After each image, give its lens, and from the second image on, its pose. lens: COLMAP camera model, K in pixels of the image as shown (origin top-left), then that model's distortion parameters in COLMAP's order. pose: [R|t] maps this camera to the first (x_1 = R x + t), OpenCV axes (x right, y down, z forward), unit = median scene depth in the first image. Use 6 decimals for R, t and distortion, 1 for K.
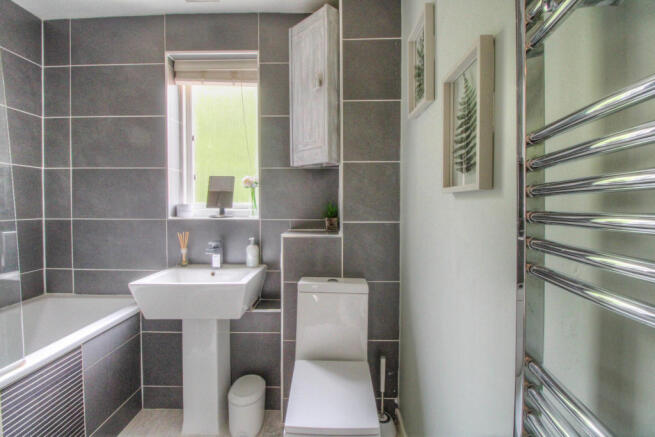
lens RADIAL K [[305.0, 0, 325.7], [0, 305.0, 211.7], [0, 0, 1]] dist [-0.013744, -0.001571]
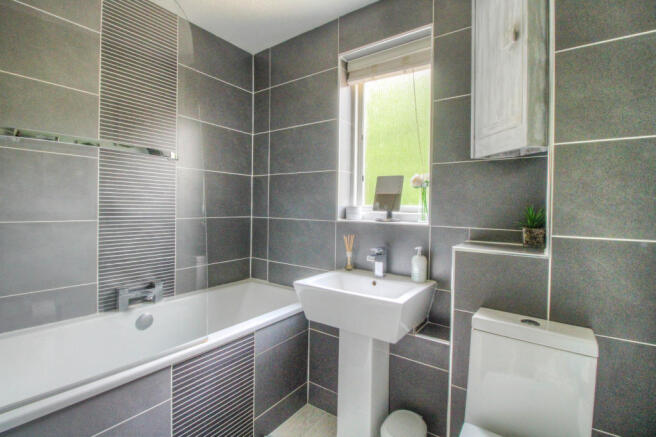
lens RADIAL K [[305.5, 0, 326.2], [0, 305.5, 211.7], [0, 0, 1]] dist [-0.013744, -0.001571]
pose [[0.824984, 0.021418, -0.564750, 0.020518], [-0.028399, 0.999590, -0.003576, -0.001705], [0.564442, 0.018989, 0.825254, 0.162863]]
